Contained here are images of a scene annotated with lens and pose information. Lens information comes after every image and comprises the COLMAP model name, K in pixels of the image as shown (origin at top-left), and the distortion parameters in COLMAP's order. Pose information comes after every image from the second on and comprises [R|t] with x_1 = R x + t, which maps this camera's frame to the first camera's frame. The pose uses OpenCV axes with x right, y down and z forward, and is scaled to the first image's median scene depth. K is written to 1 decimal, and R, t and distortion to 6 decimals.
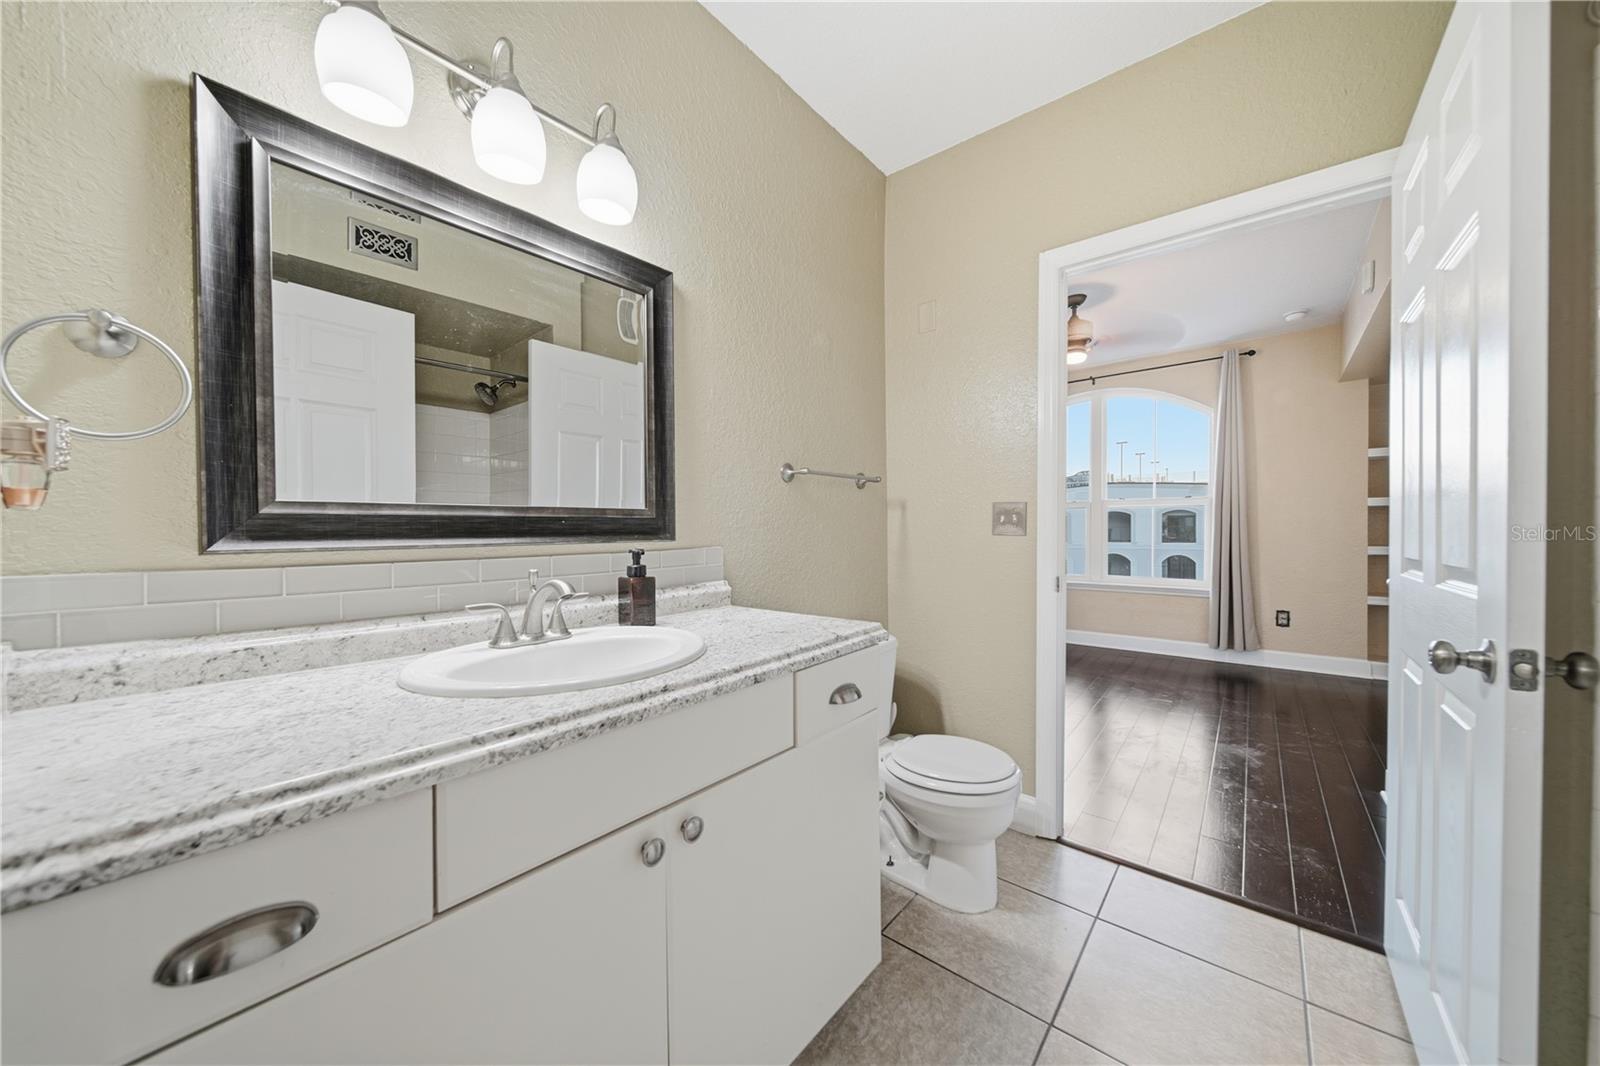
lens RADIAL K [[557.3, 0, 797.0], [0, 557.3, 536.8], [0, 0, 1]] dist [-0.001823, -0.000589]
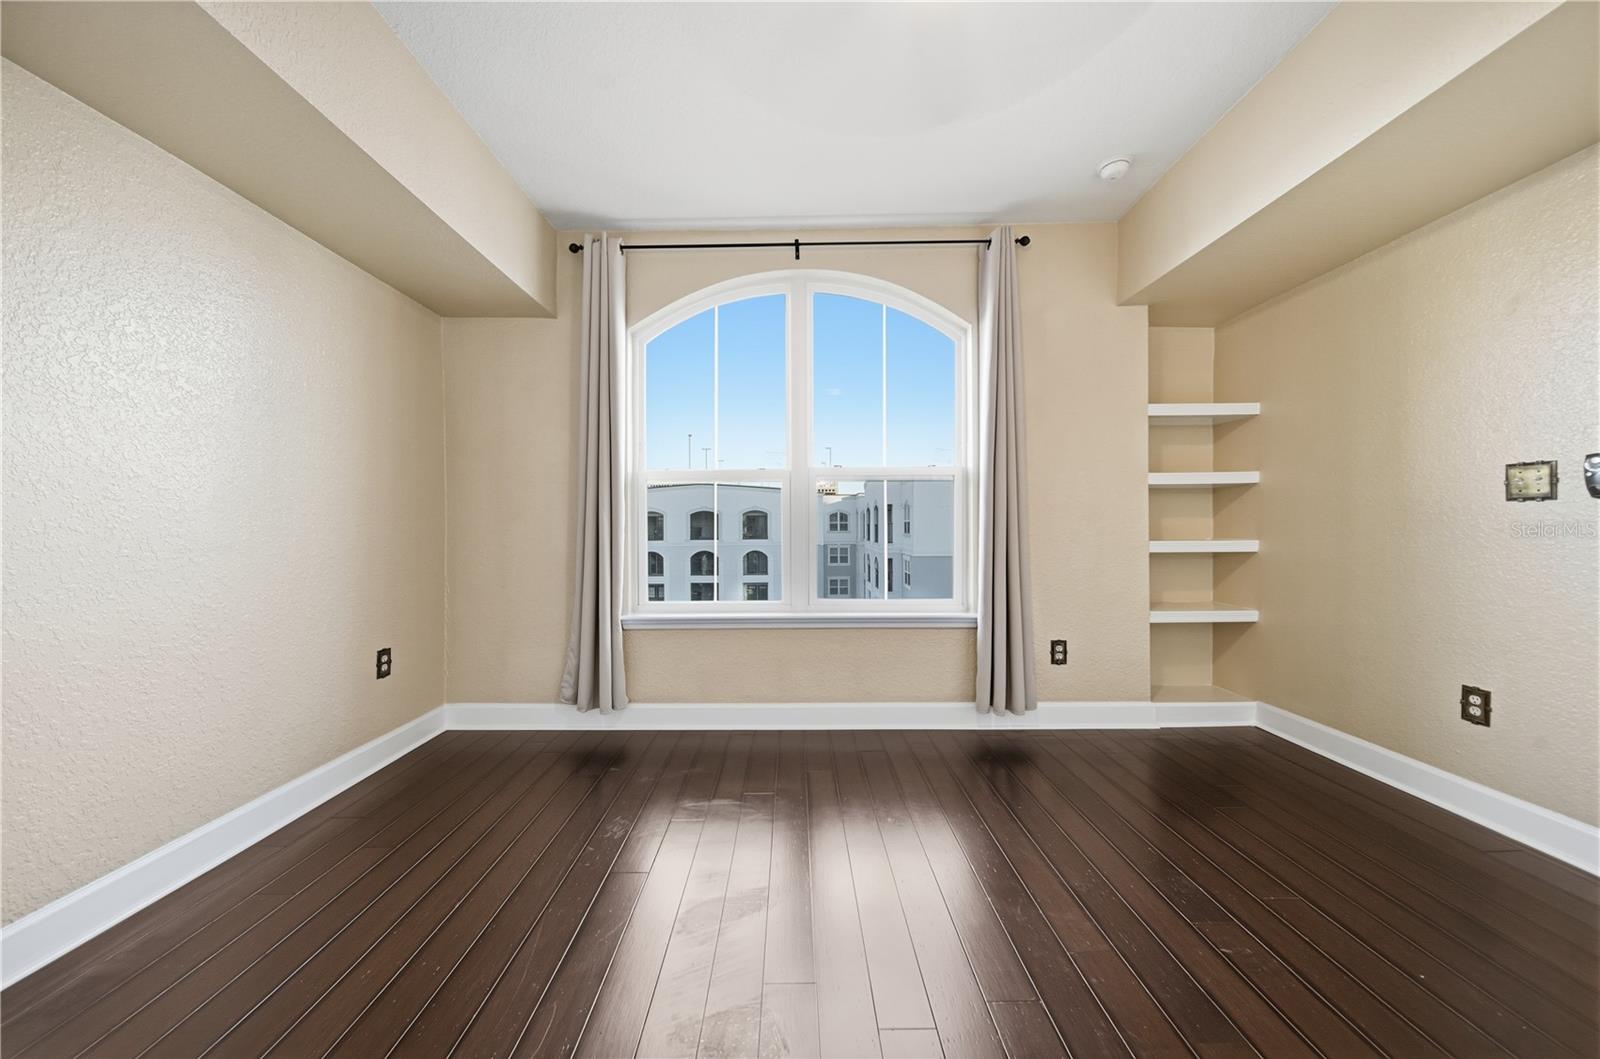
lens RADIAL K [[547.4, 0, 808.6], [0, 547.4, 520.9], [0, 0, 1]] dist [0.010742, -0.000148]
pose [[0.745182, 0.012029, 0.666752, 0.216346], [0.005757, 0.999684, -0.024469, 0.005597], [-0.666836, 0.022073, 0.744878, 0.709998]]
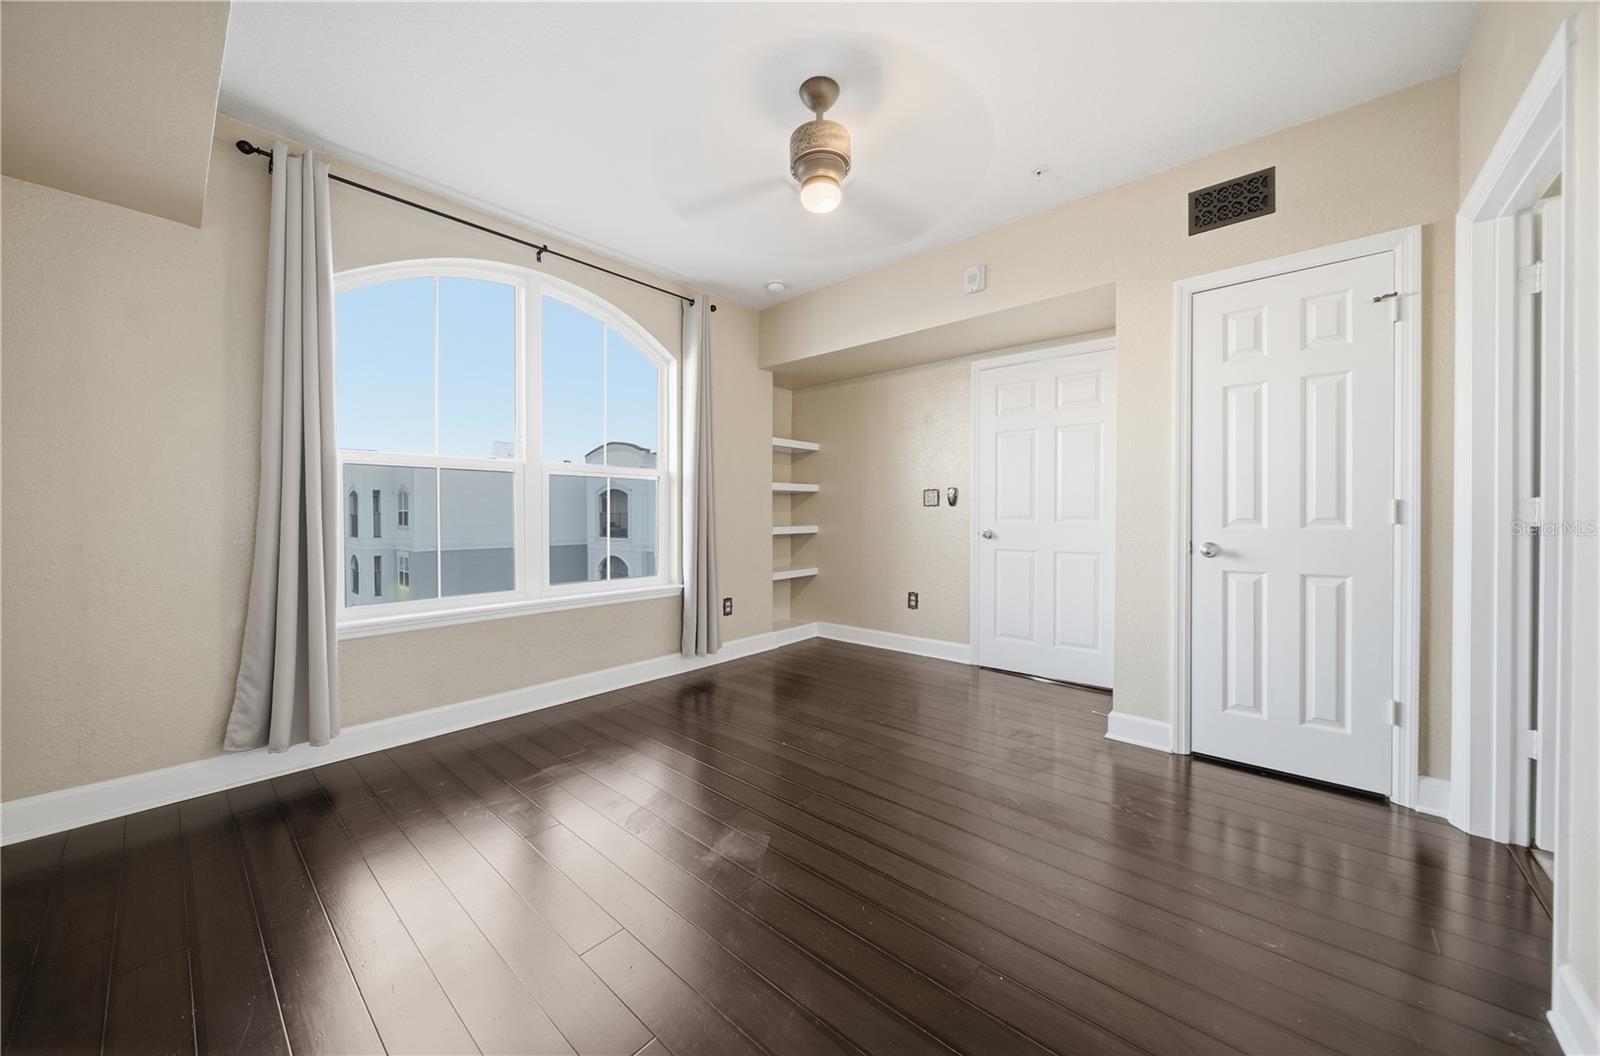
lens RADIAL K [[547.4, 0, 773.3], [0, 547.4, 518.2], [0, 0, 1]] dist [0.010742, -0.000148]
pose [[0.034005, 0.004167, 0.999413, -0.039786], [0.012897, 0.999906, -0.004608, 0.004197], [-0.999338, 0.013047, 0.033949, 0.891592]]
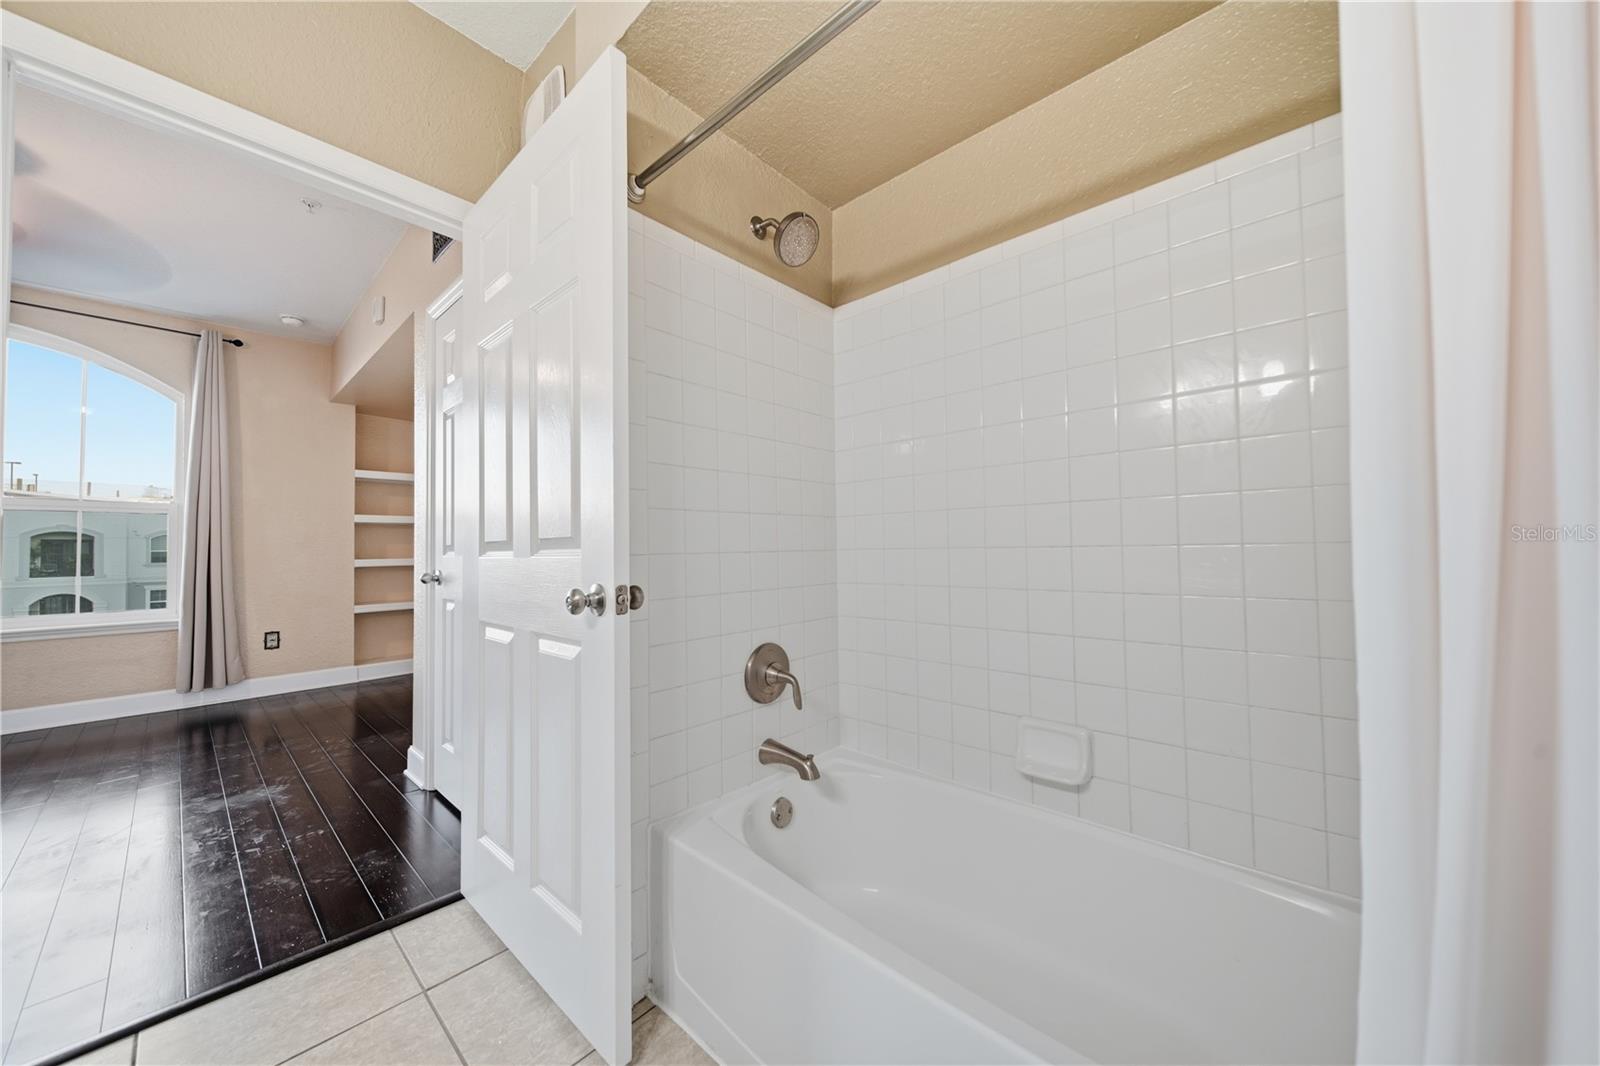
lens RADIAL K [[557.3, 0, 800.7], [0, 557.3, 535.6], [0, 0, 1]] dist [-0.001823, -0.000589]
pose [[0.034434, 0.030388, 0.998945, -0.023077], [0.025126, 0.999195, -0.031262, 0.024042], [-0.999091, 0.026176, 0.033643, 0.088587]]
